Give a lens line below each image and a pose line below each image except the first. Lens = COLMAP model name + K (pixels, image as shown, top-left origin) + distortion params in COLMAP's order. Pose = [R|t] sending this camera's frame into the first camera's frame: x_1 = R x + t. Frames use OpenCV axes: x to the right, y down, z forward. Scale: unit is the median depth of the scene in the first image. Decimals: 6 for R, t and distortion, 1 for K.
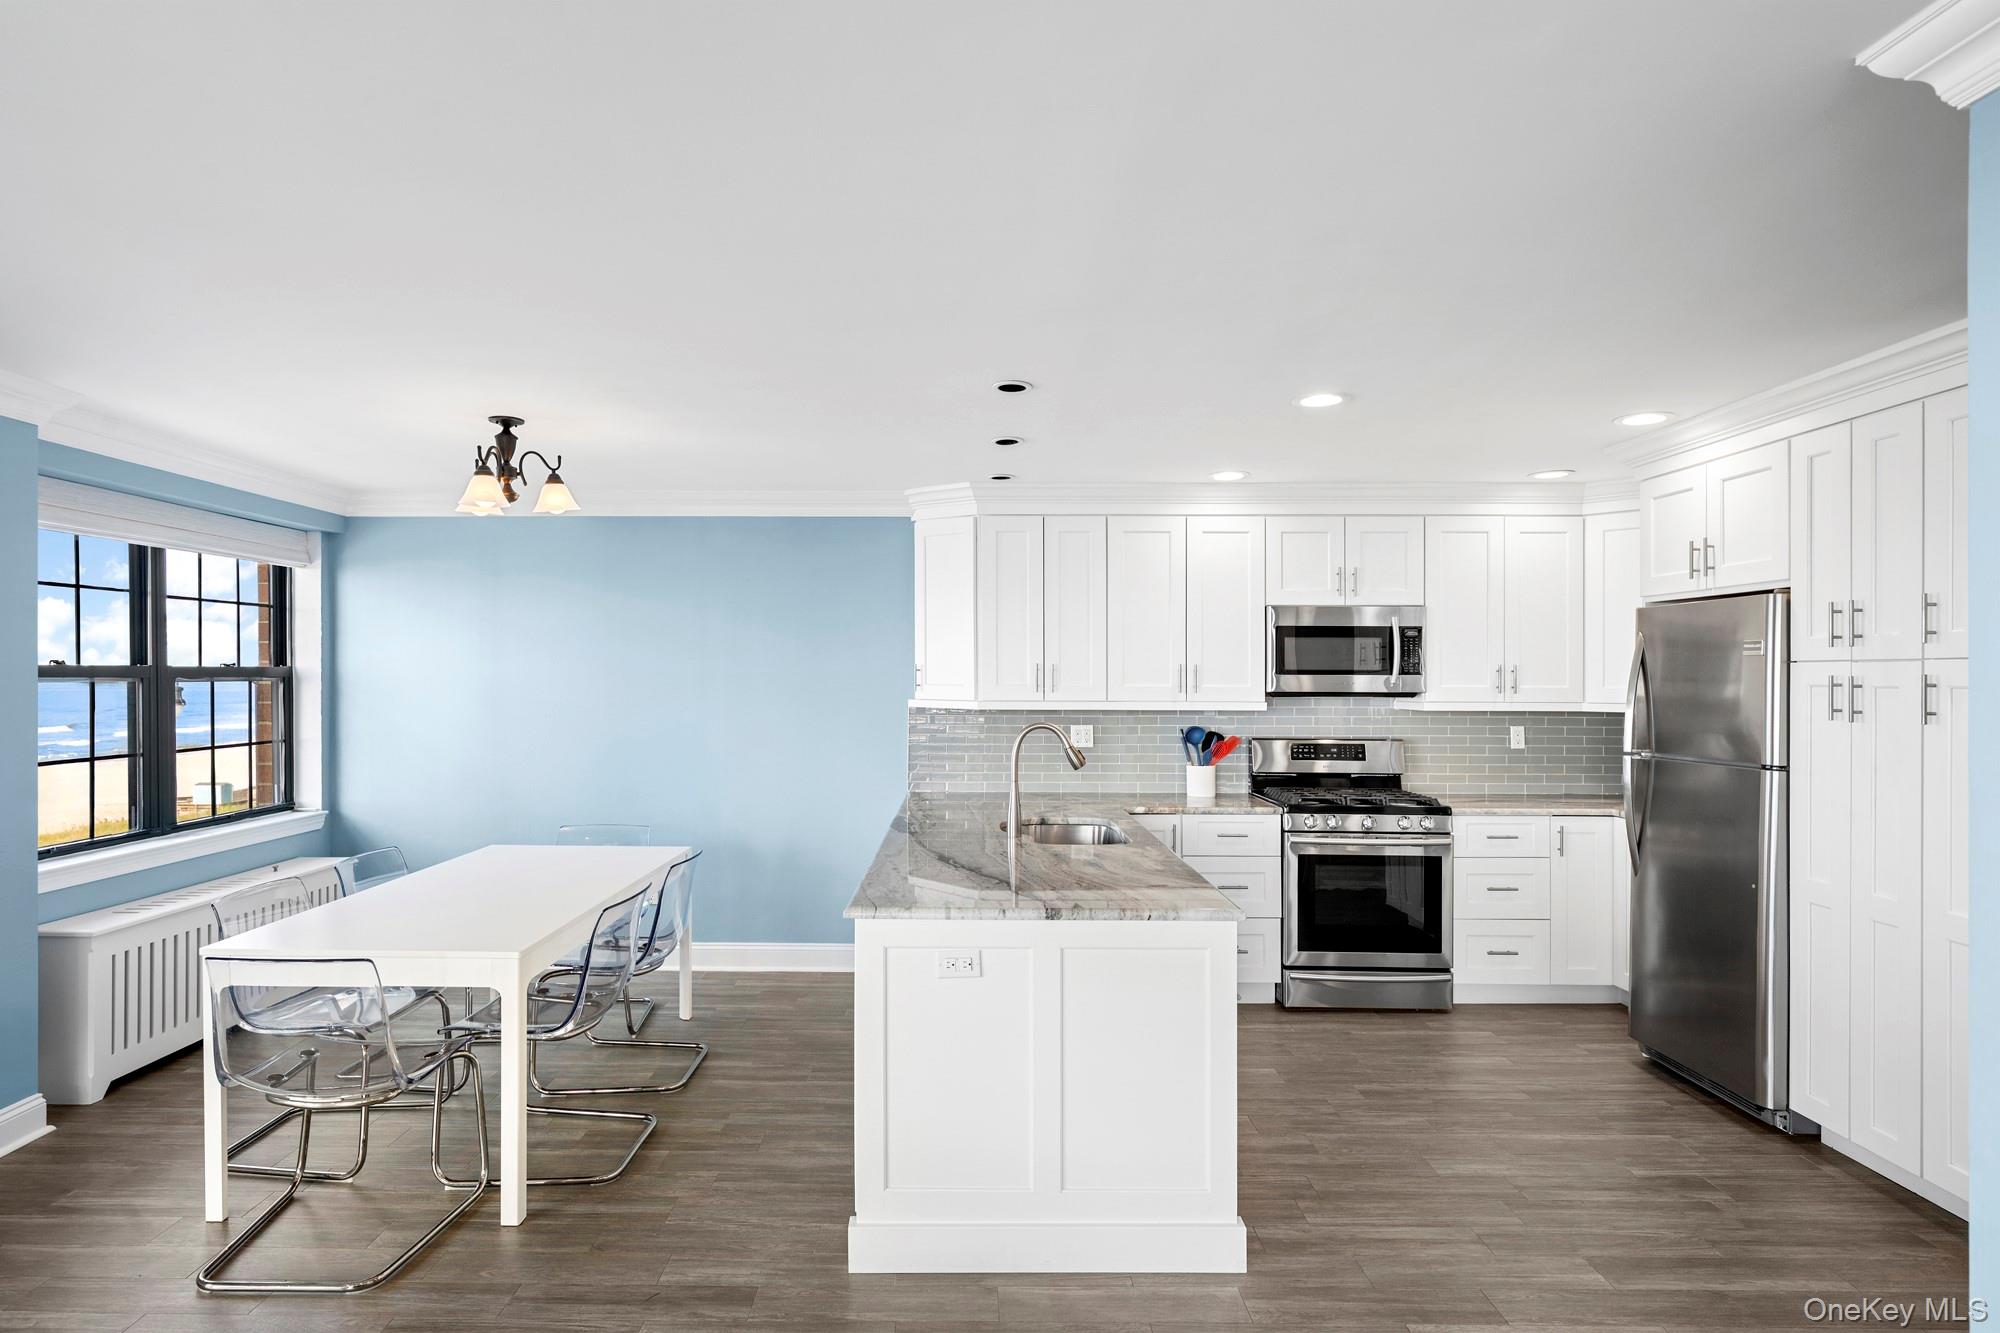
lens RADIAL K [[1102.4, 0, 1004.2], [0, 1102.4, 680.1], [0, 0, 1]] dist [-0.002342, -0.000336]
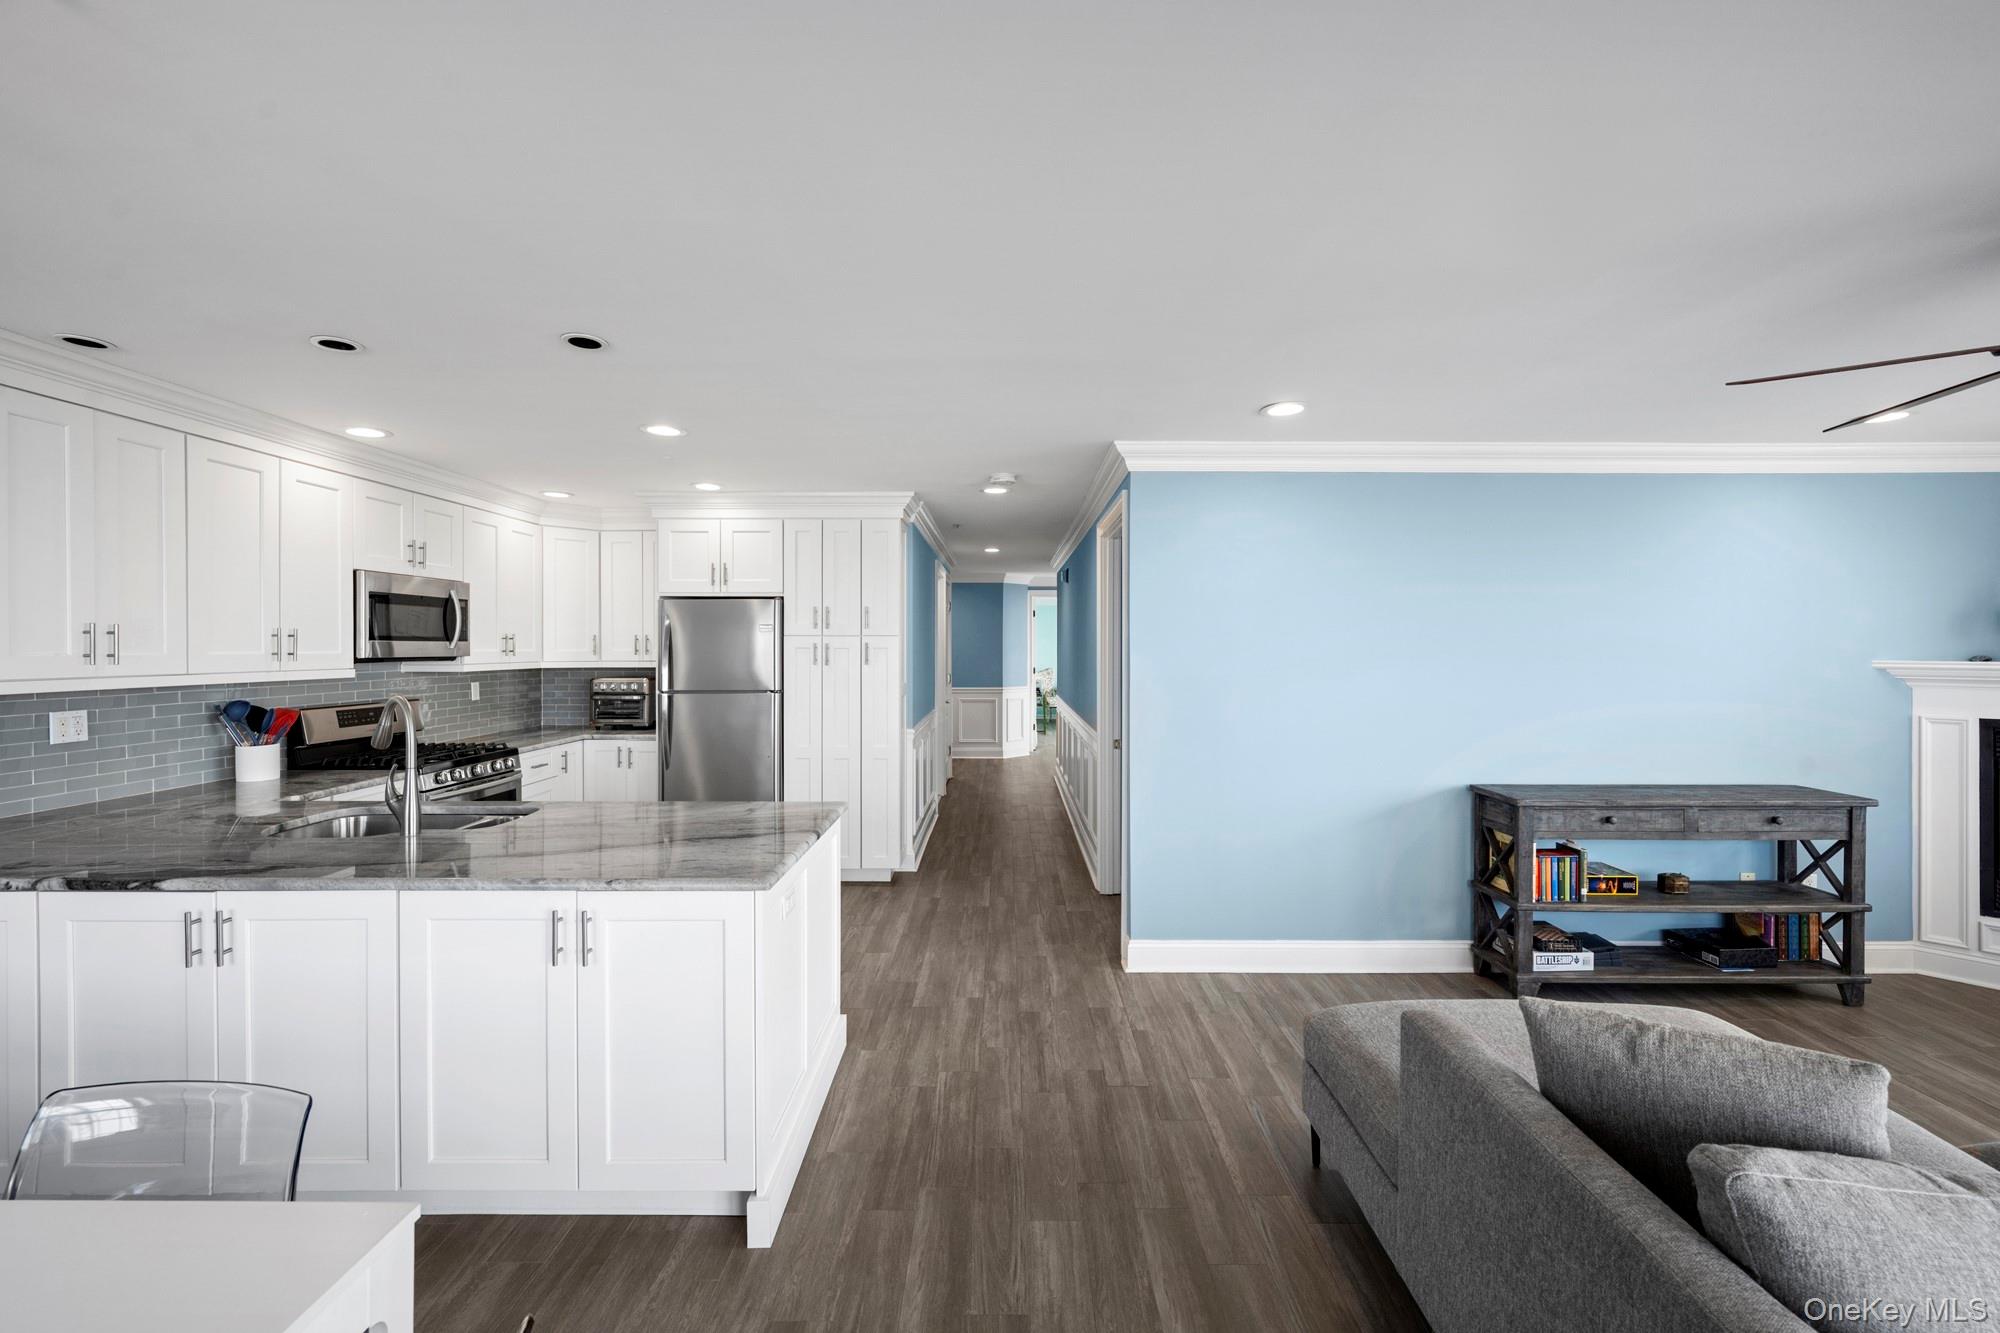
lens RADIAL K [[786.9, 0, 1003.7], [0, 786.9, 645.7], [0, 0, 1]] dist [-0.003049, -0.000038]
pose [[0.001745, -0.001722, 0.999997, -0.454854], [0.001740, 0.999997, 0.001719, -0.000483], [-0.999997, 0.001737, 0.001748, 0.426219]]
